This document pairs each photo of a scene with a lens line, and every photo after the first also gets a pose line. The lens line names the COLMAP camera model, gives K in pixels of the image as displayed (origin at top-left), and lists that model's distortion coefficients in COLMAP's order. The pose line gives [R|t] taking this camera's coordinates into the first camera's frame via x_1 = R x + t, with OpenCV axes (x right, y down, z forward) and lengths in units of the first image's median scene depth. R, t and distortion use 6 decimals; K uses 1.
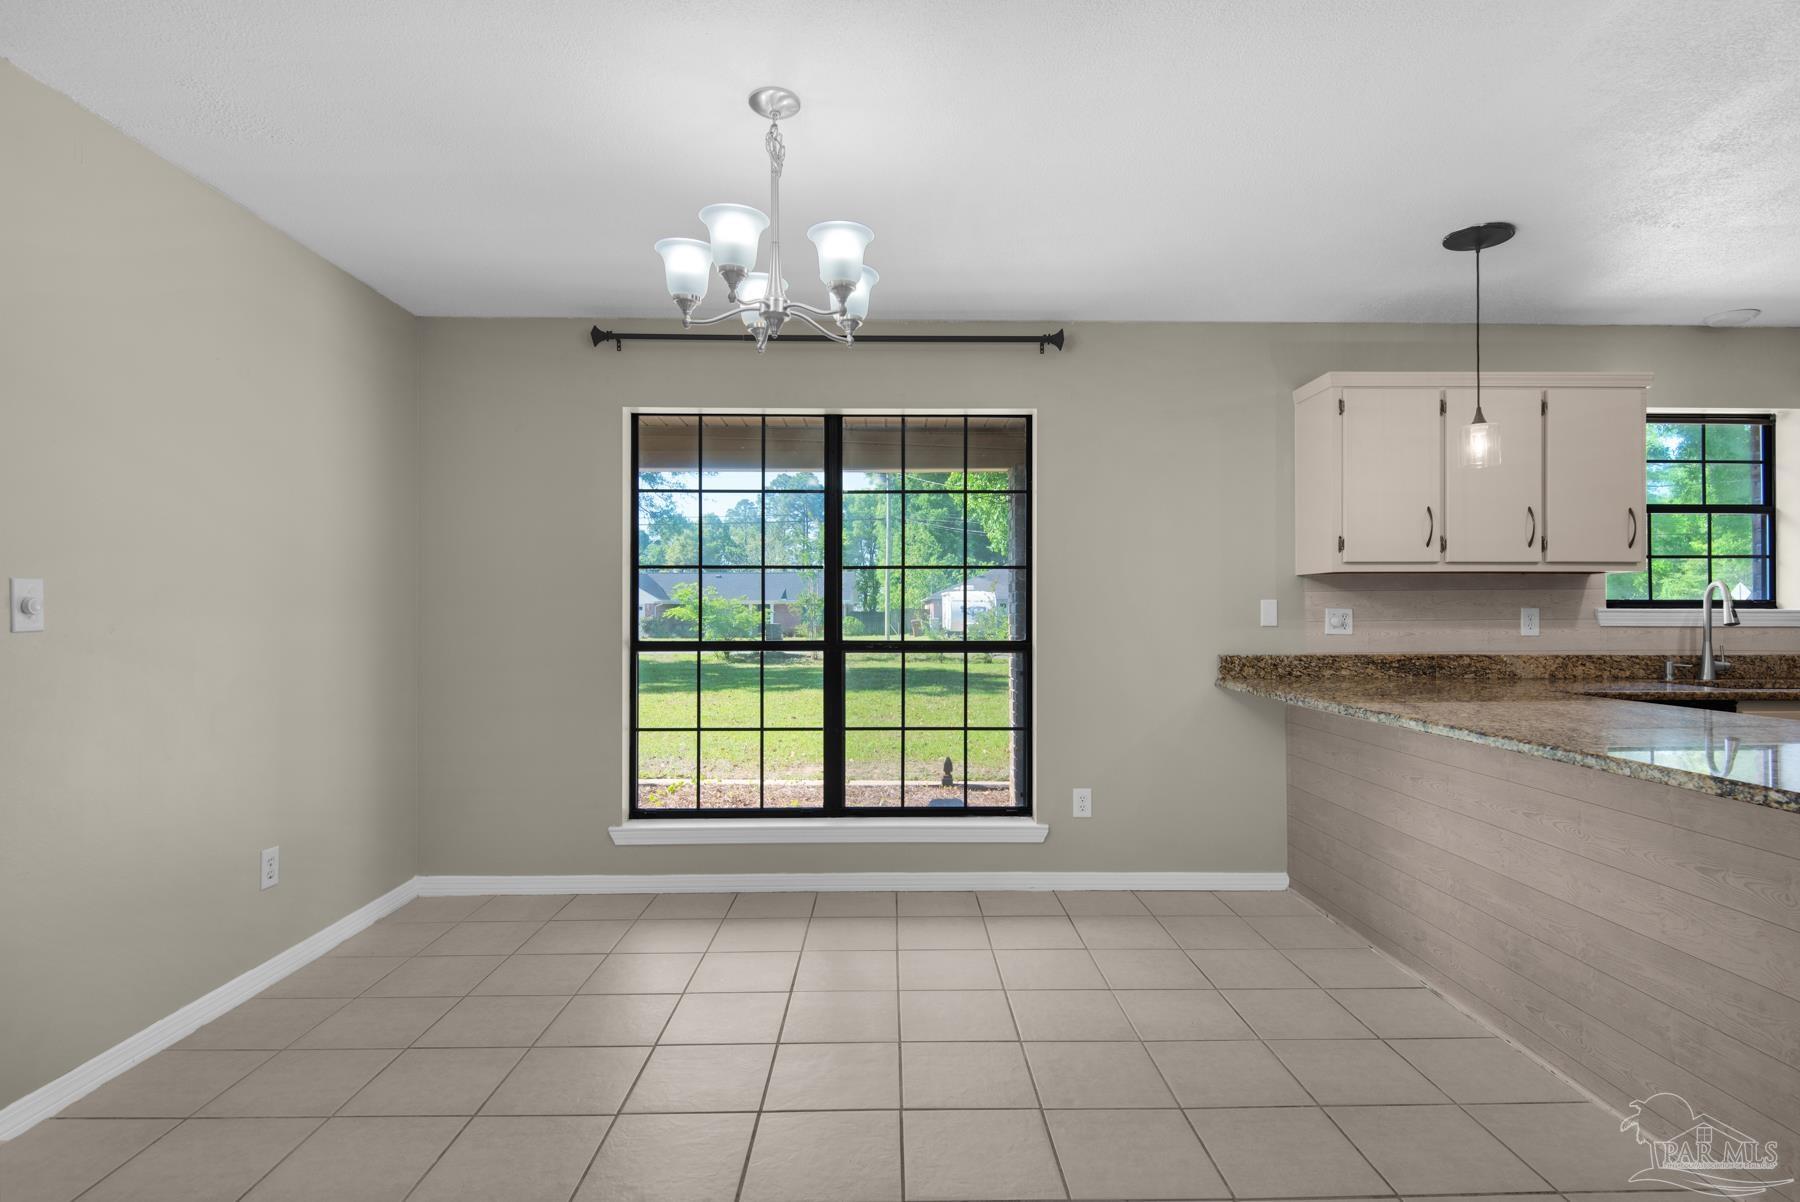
lens RADIAL K [[812.1, 0, 891.5], [0, 812.1, 607.4], [0, 0, 1]] dist [-0.022619, -0.000778]
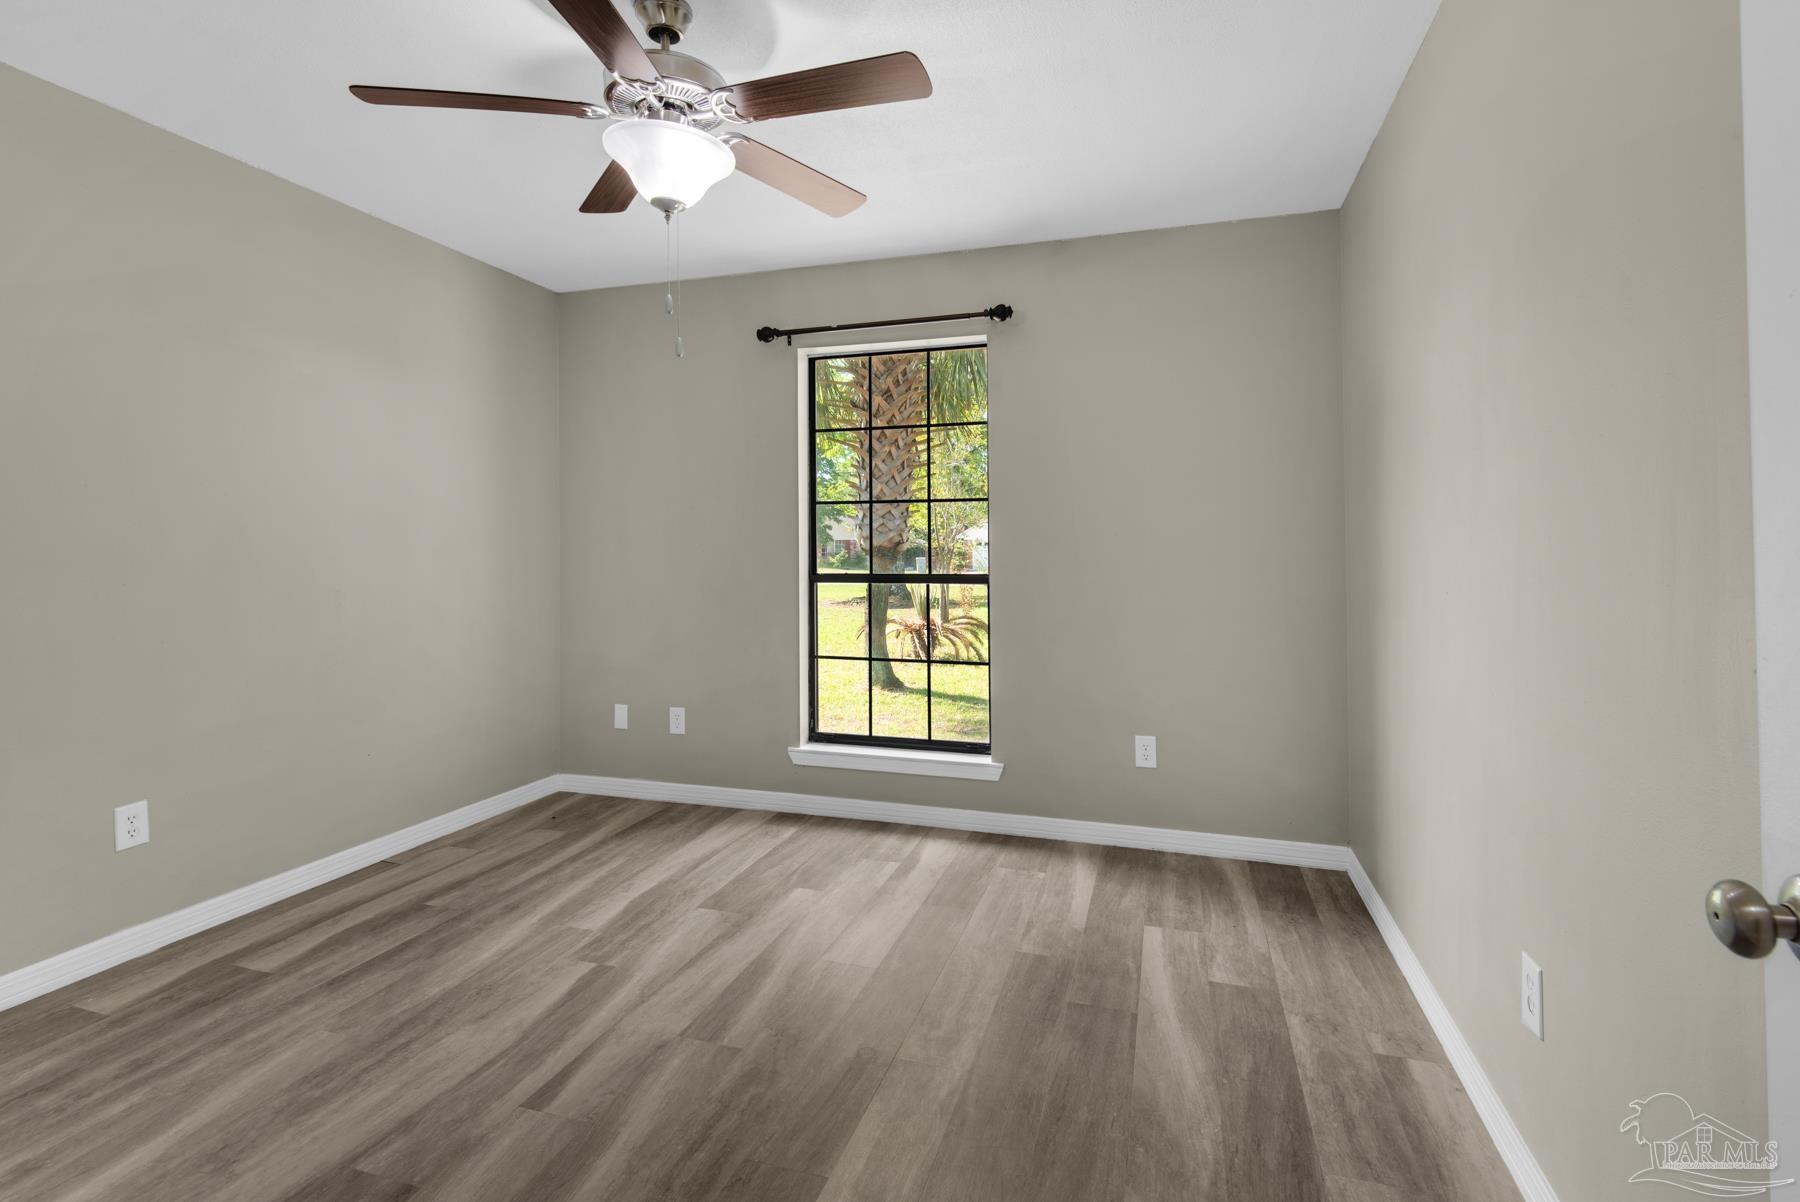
lens RADIAL K [[829.4, 0, 918.0], [0, 829.4, 533.1], [0, 0, 1]] dist [0.012180, -0.009635]
pose [[0.950646, -0.005608, -0.310227, 0.398633], [0.002488, 0.999942, -0.010452, 0.001958], [0.310268, 0.009164, 0.950605, 0.021247]]
